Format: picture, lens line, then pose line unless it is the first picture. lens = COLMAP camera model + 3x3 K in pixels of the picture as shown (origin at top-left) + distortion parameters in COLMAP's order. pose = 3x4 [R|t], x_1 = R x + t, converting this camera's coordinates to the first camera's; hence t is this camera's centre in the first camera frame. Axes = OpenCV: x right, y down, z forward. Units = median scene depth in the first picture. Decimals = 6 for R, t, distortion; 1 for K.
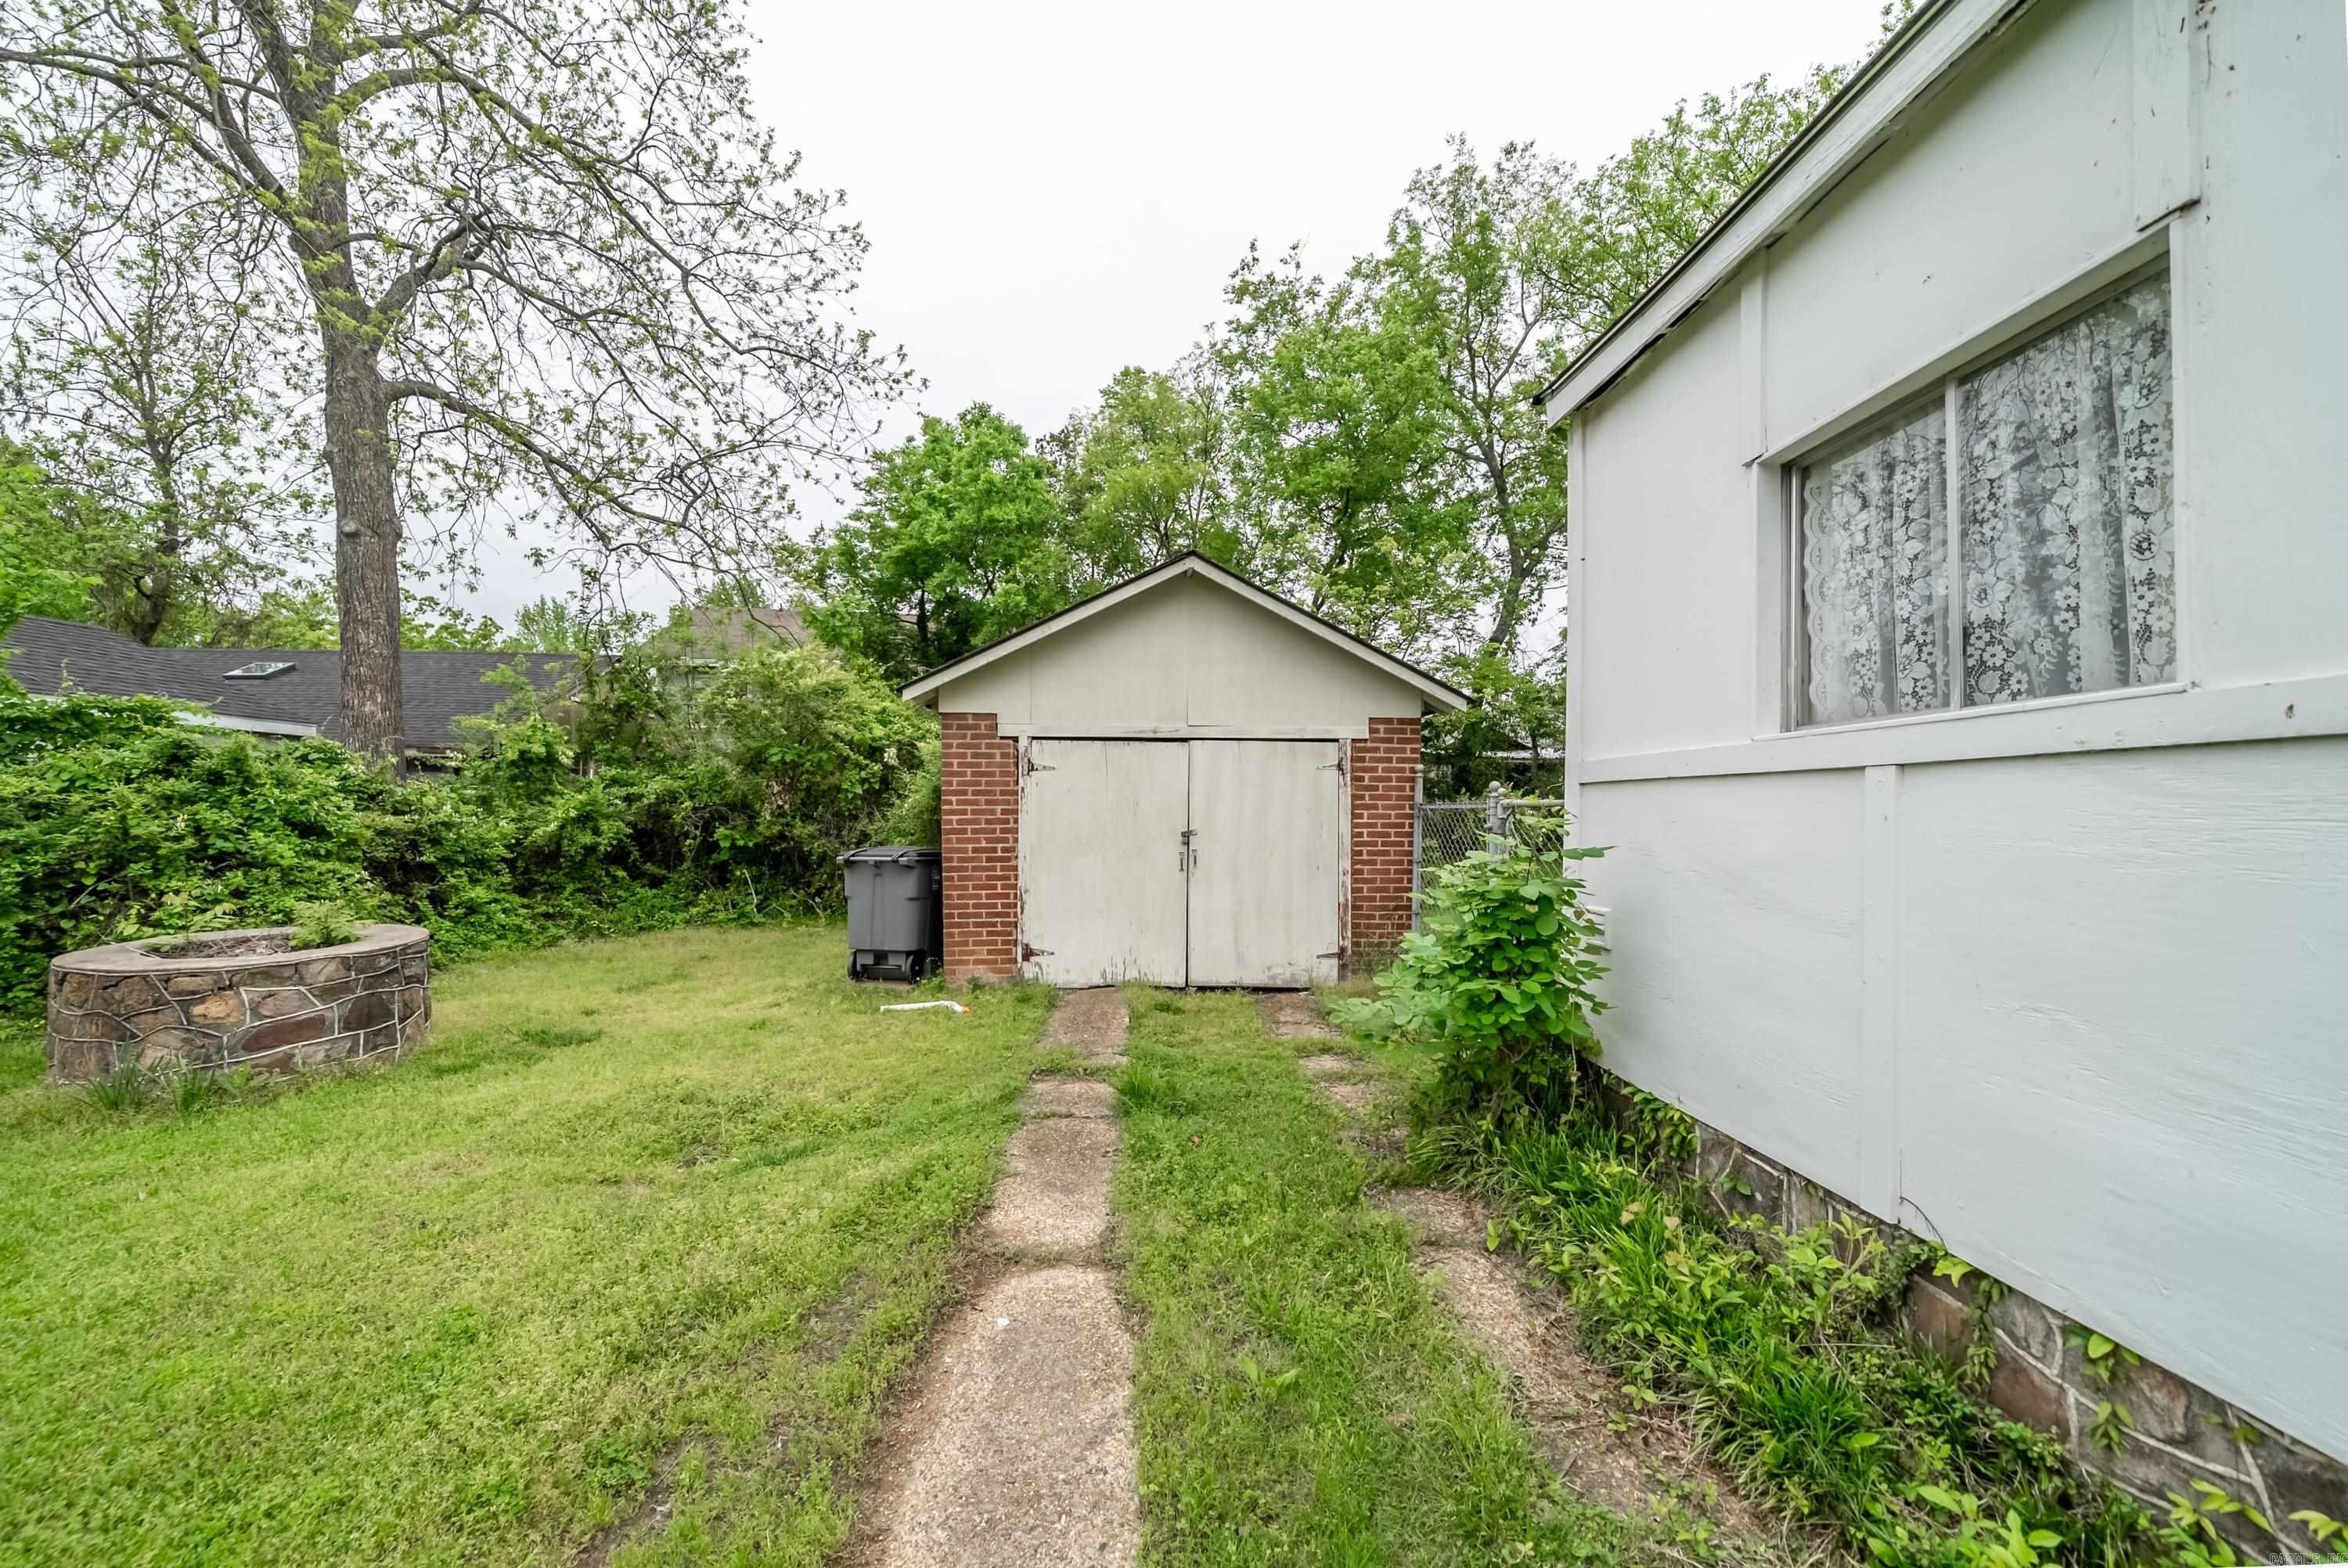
lens RADIAL K [[845.5, 0, 1174.0], [0, 845.5, 784.0], [0, 0, 1]] dist [0.000367, 0.000003]
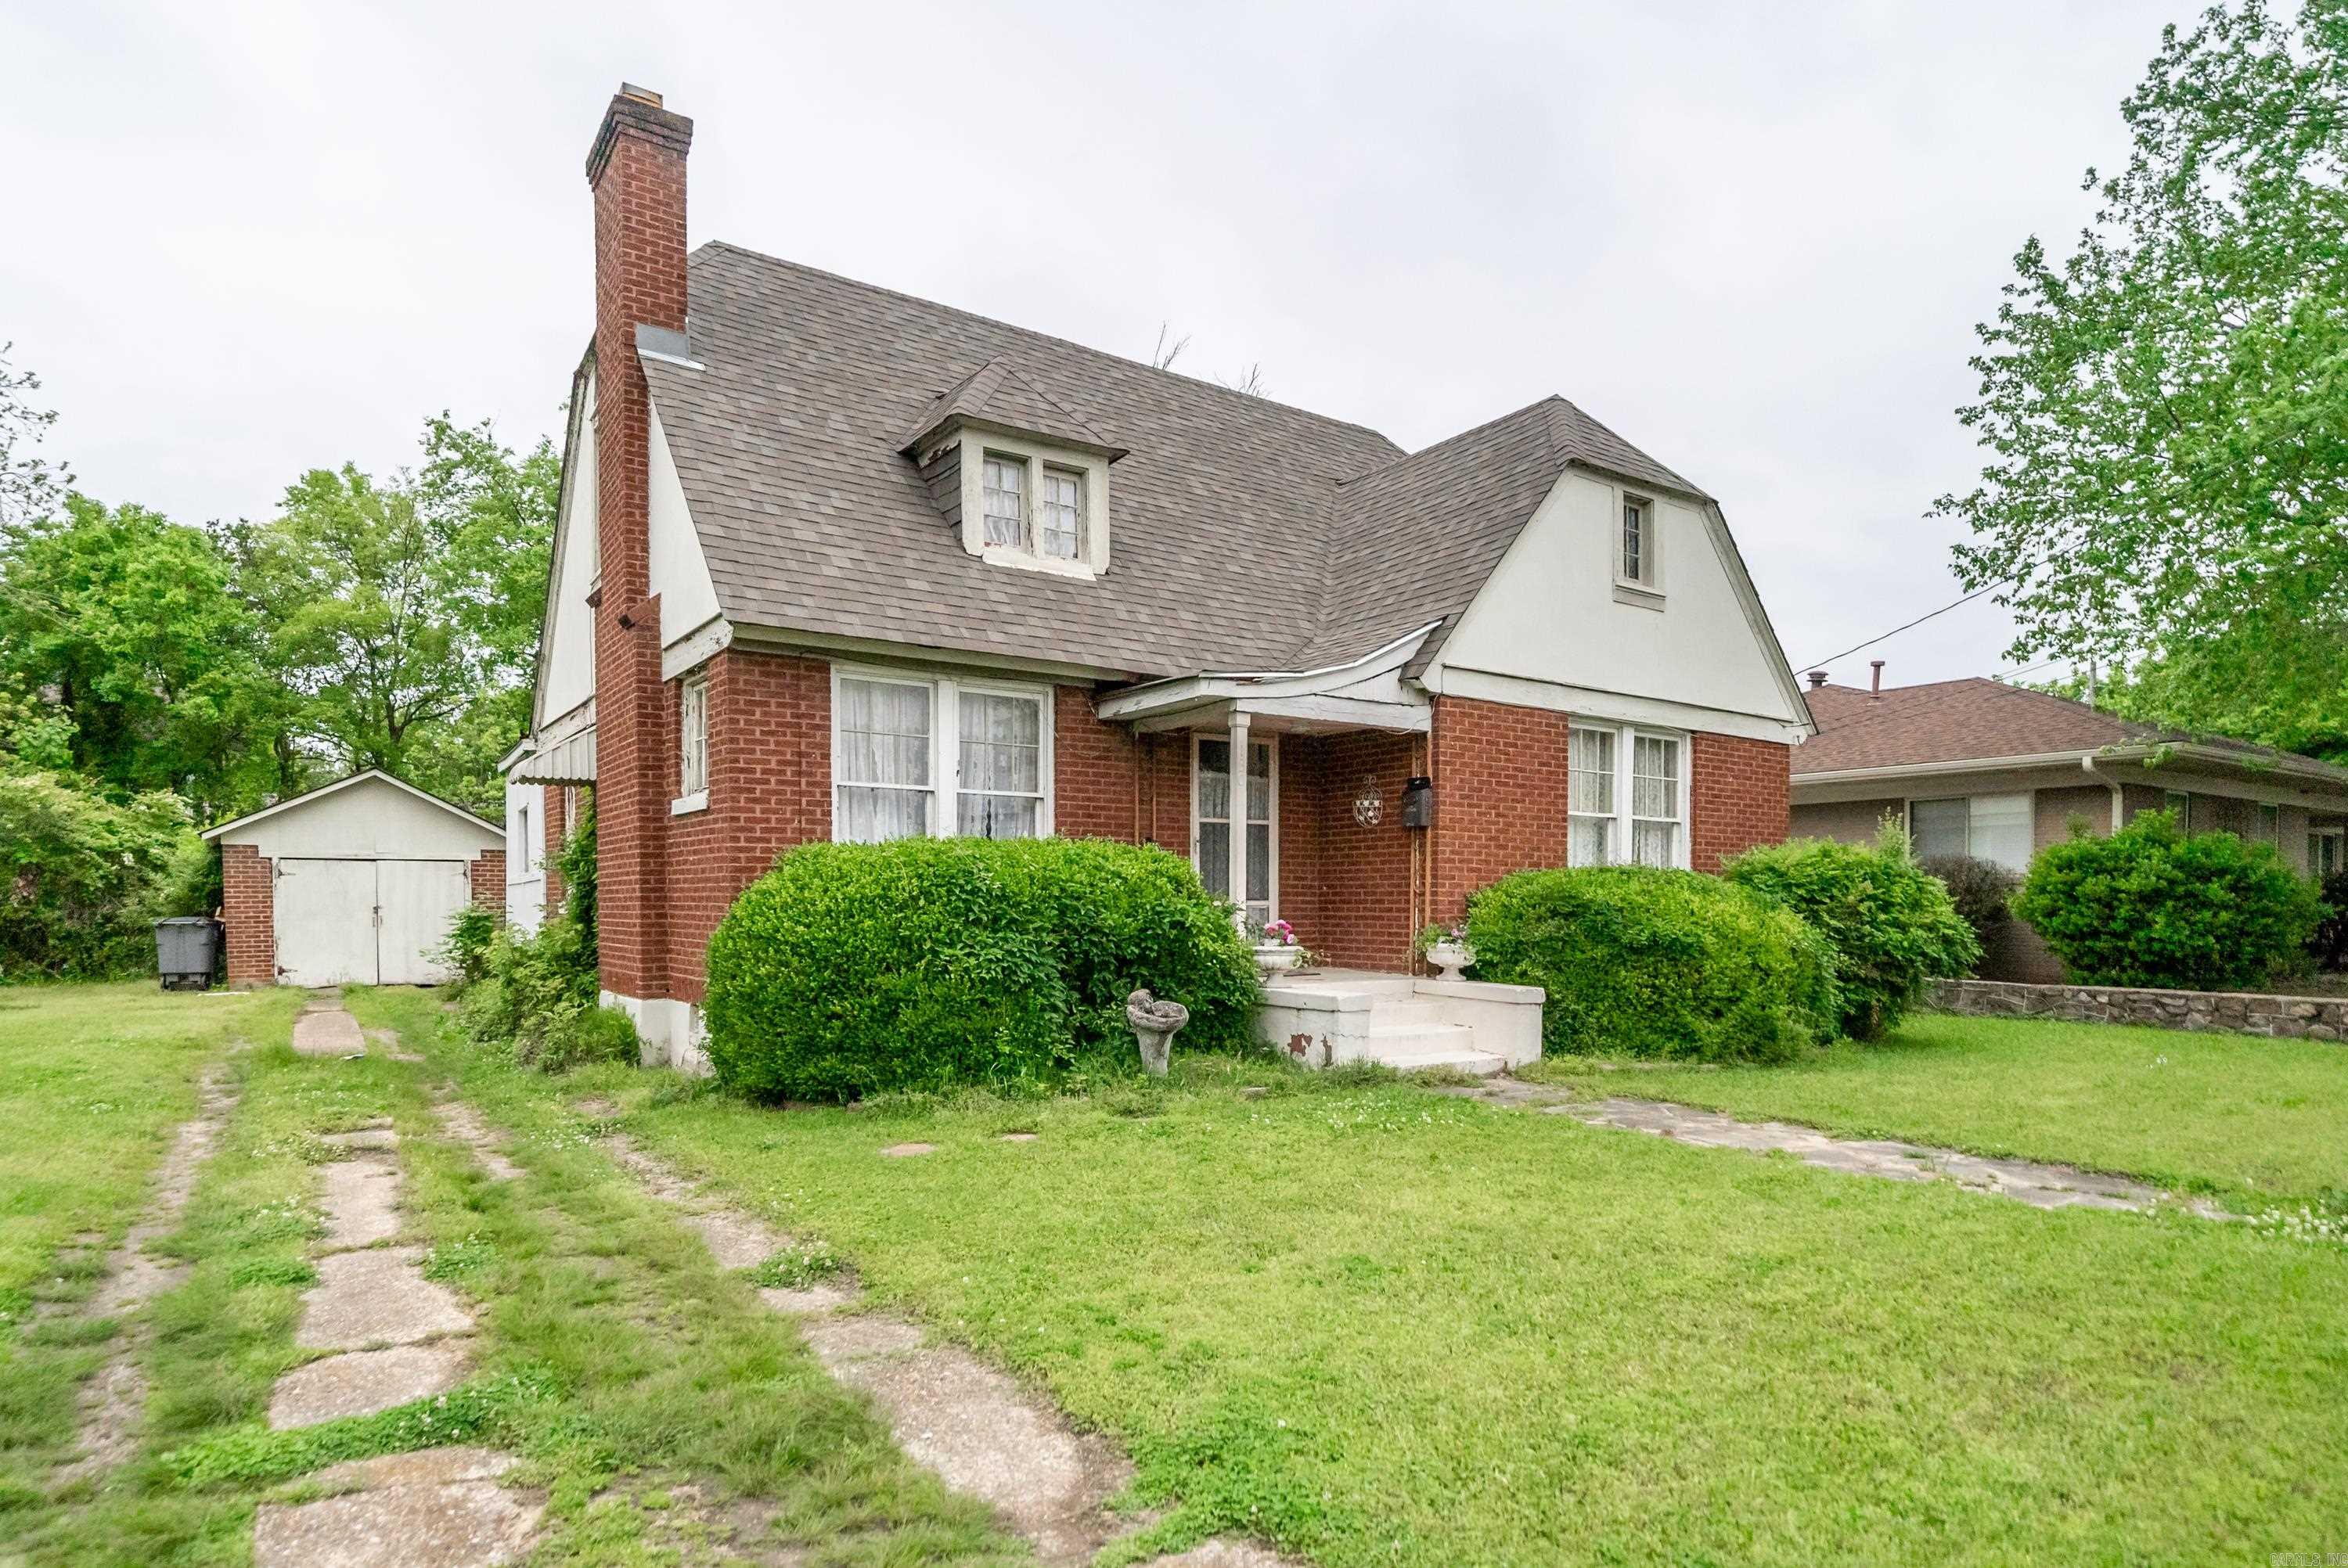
lens RADIAL K [[1303.0, 0, 1171.1], [0, 1303.0, 932.7], [0, 0, 1]] dist [-0.001428, -0.000903]
pose [[0.860215, -0.019093, 0.509574, 0.059501], [-0.006802, 0.998780, 0.048905, -0.043600], [-0.509886, -0.045535, 0.859036, -2.516864]]
